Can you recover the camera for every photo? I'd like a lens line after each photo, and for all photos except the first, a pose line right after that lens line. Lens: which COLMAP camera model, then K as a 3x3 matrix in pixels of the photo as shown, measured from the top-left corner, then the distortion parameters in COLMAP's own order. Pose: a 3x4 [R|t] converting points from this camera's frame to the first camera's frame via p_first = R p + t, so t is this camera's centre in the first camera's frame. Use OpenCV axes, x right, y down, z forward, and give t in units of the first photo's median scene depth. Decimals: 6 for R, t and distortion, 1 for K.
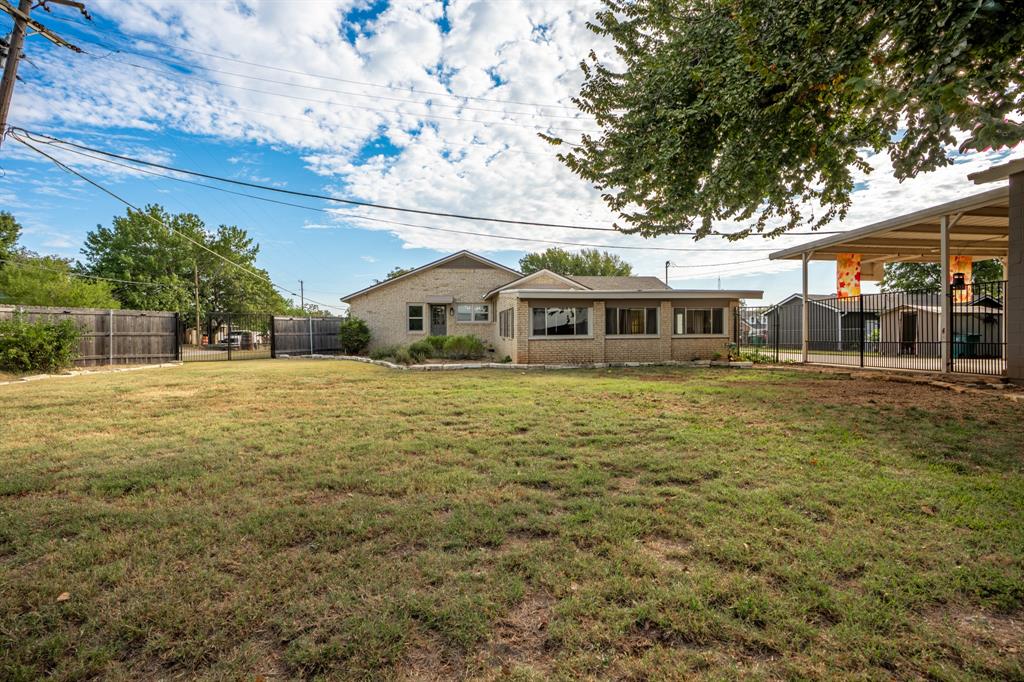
lens RADIAL K [[464.7, 0, 515.6], [0, 464.7, 336.8], [0, 0, 1]] dist [-0.001601, 0.000691]
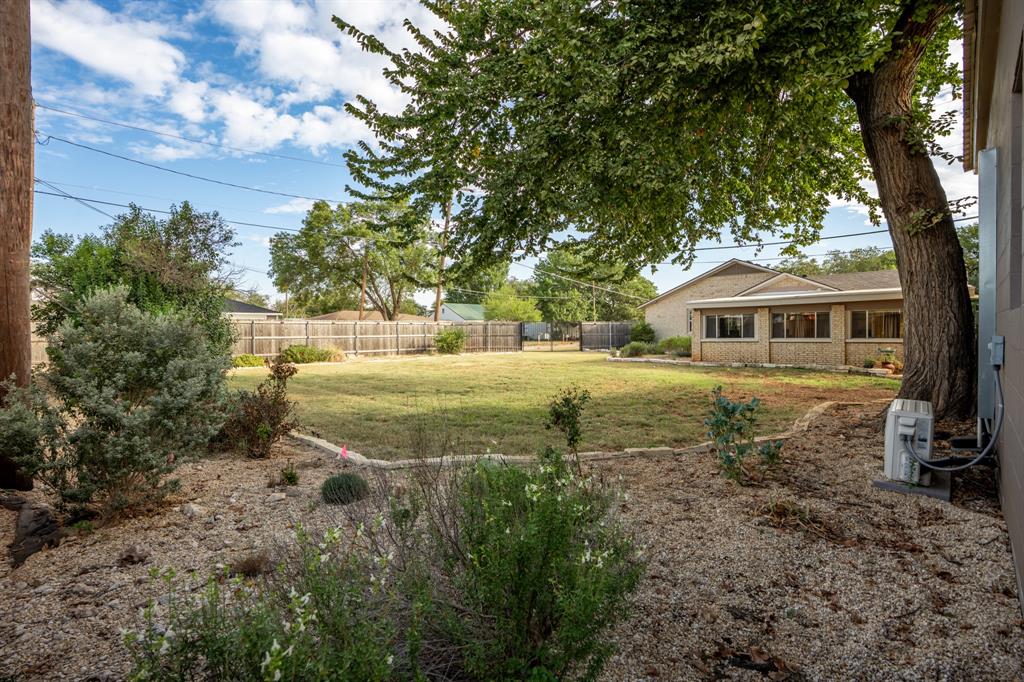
lens RADIAL K [[464.7, 0, 515.6], [0, 464.7, 336.8], [0, 0, 1]] dist [-0.001601, 0.000691]
pose [[0.659767, 0.008543, -0.751421, 0.568776], [-0.004353, 0.999962, 0.007546, -0.012346], [0.751457, -0.001708, 0.659779, -0.157742]]
